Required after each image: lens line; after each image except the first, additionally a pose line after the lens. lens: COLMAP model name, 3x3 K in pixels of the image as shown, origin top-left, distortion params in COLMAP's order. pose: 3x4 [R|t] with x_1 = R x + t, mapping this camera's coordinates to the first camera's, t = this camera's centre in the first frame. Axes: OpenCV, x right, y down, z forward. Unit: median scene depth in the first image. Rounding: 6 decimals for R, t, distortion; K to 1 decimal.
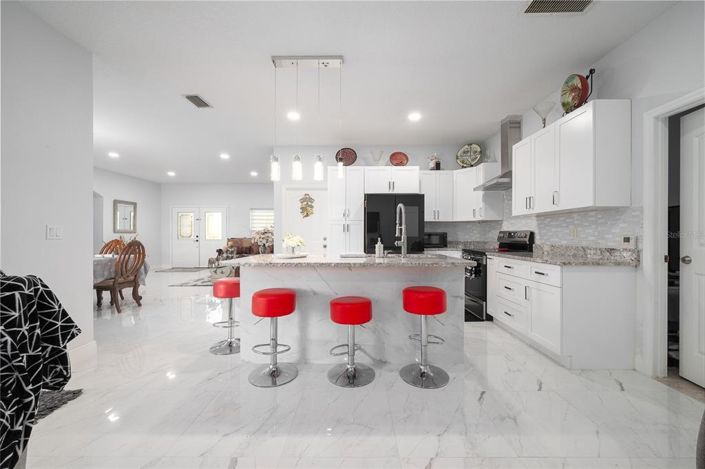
lens RADIAL K [[276.2, 0, 353.4], [0, 276.2, 236.0], [0, 0, 1]] dist [0.000000, 0.000004]
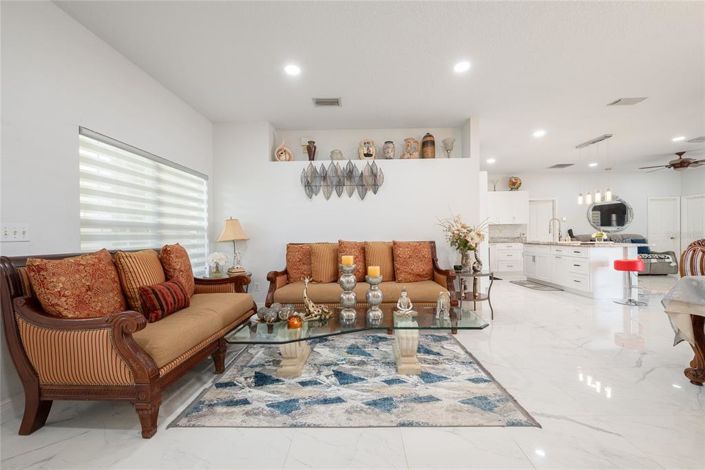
lens RADIAL K [[276.2, 0, 353.4], [0, 276.2, 236.5], [0, 0, 1]] dist [0.000000, 0.000004]
pose [[0.008549, -0.005582, 0.999948, -0.728166], [0.017241, 0.999837, 0.005434, -0.003521], [-0.999815, 0.017194, 0.008644, 0.912739]]
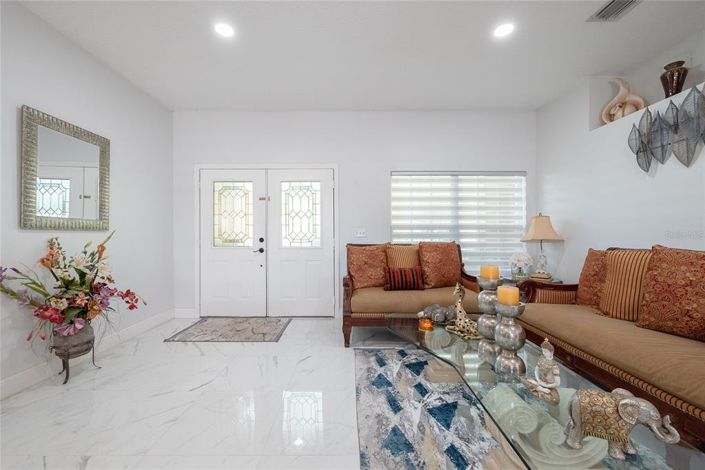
lens RADIAL K [[280.7, 0, 346.6], [0, 280.7, 236.3], [0, 0, 1]] dist [-0.000402, 0.000004]
pose [[0.999919, -0.000501, 0.012757, -0.529212], [0.000551, 0.999992, -0.003878, -0.002415], [-0.012755, 0.003885, 0.999911, 0.692792]]
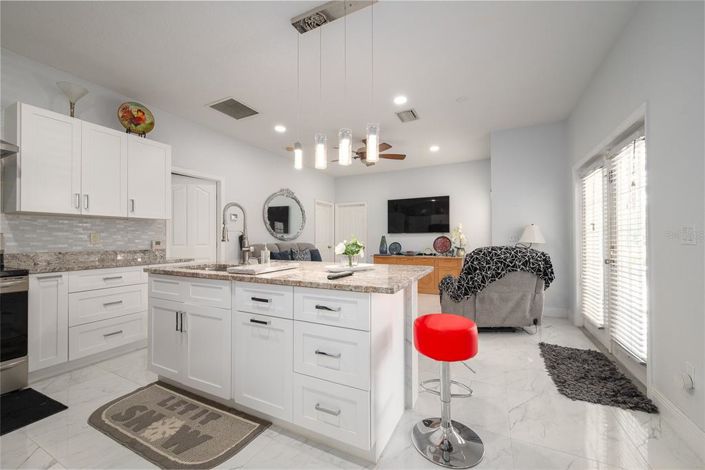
lens RADIAL K [[276.2, 0, 353.4], [0, 276.2, 236.5], [0, 0, 1]] dist [0.000000, 0.000004]
pose [[-0.901181, 0.007217, 0.433383, -0.183472], [0.004757, 0.999966, -0.006761, -0.002196], [-0.433417, -0.004032, -0.901184, 0.561209]]
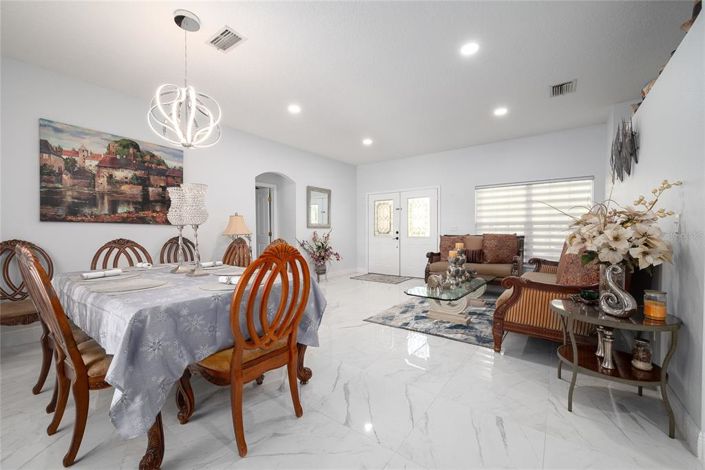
lens RADIAL K [[283.0, 0, 357.9], [0, 283.0, 237.3], [0, 0, 1]] dist [0.000818, 0.000842]
pose [[0.816979, 0.010562, -0.576571, -0.264999], [-0.000573, 0.999847, 0.017505, 0.001381], [0.576668, -0.013971, 0.816859, 0.399828]]
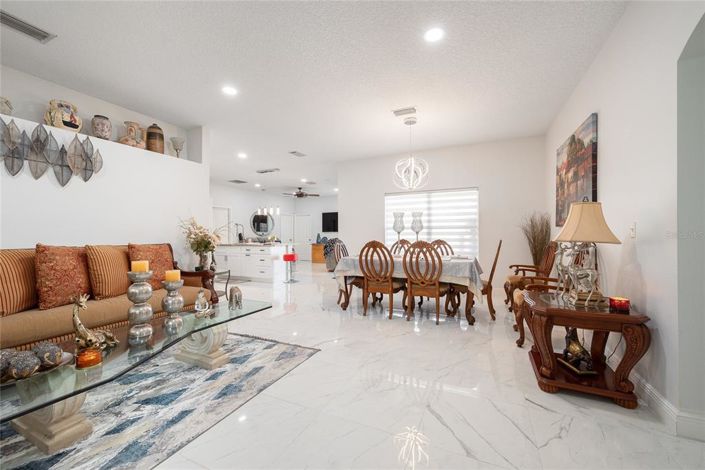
lens RADIAL K [[283.4, 0, 351.7], [0, 283.4, 234.2], [0, 0, 1]] dist [0.000000, 0.000006]
pose [[-0.908392, 0.006691, 0.418065, -0.707381], [0.007748, 0.999970, 0.000830, -0.003844], [-0.418047, 0.003993, -0.908417, 1.085516]]
